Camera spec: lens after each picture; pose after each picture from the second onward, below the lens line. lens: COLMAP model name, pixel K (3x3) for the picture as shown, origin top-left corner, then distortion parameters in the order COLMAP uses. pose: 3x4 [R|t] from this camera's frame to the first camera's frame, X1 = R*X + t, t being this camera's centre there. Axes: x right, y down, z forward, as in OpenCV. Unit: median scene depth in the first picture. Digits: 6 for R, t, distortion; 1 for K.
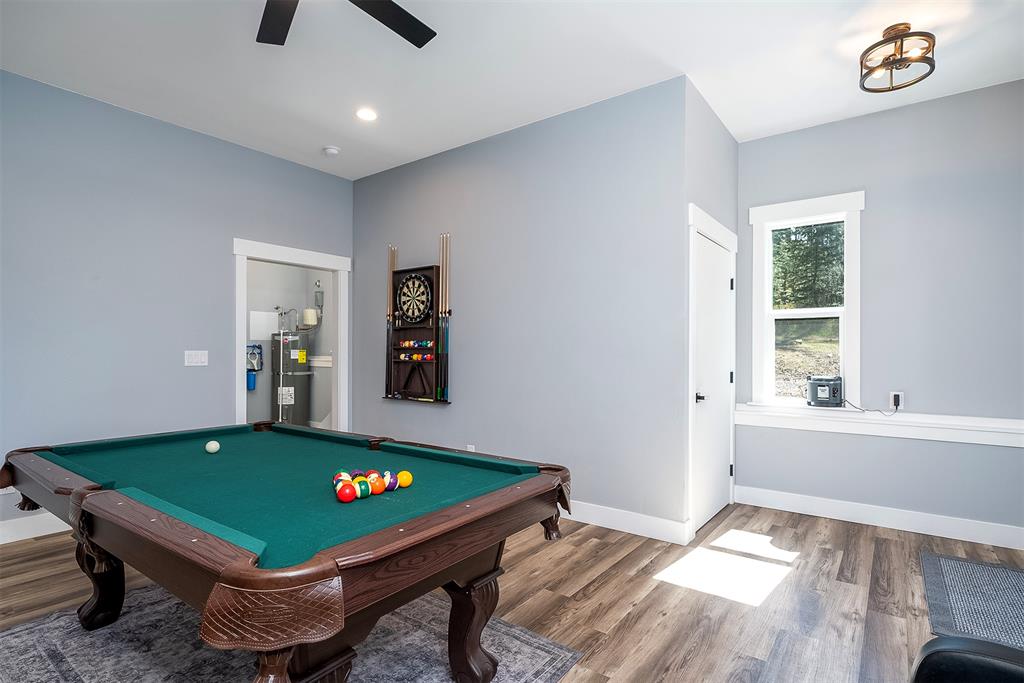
lens RADIAL K [[483.5, 0, 512.0], [0, 483.5, 341.5], [0, 0, 1]] dist [-0.000824, 0.000550]
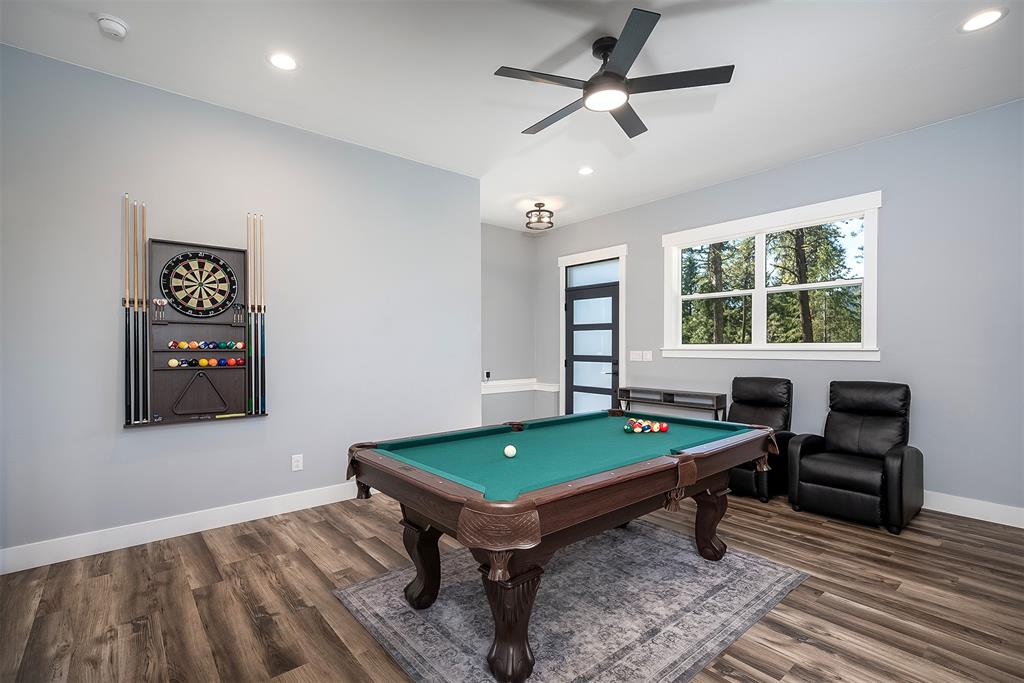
lens RADIAL K [[483.5, 0, 512.0], [0, 483.5, 341.5], [0, 0, 1]] dist [-0.000824, 0.000550]
pose [[0.250548, 0.014887, 0.967990, -0.826721], [-0.010363, 0.999866, -0.012694, 0.004185], [-0.968049, -0.006851, 0.250669, 0.347216]]
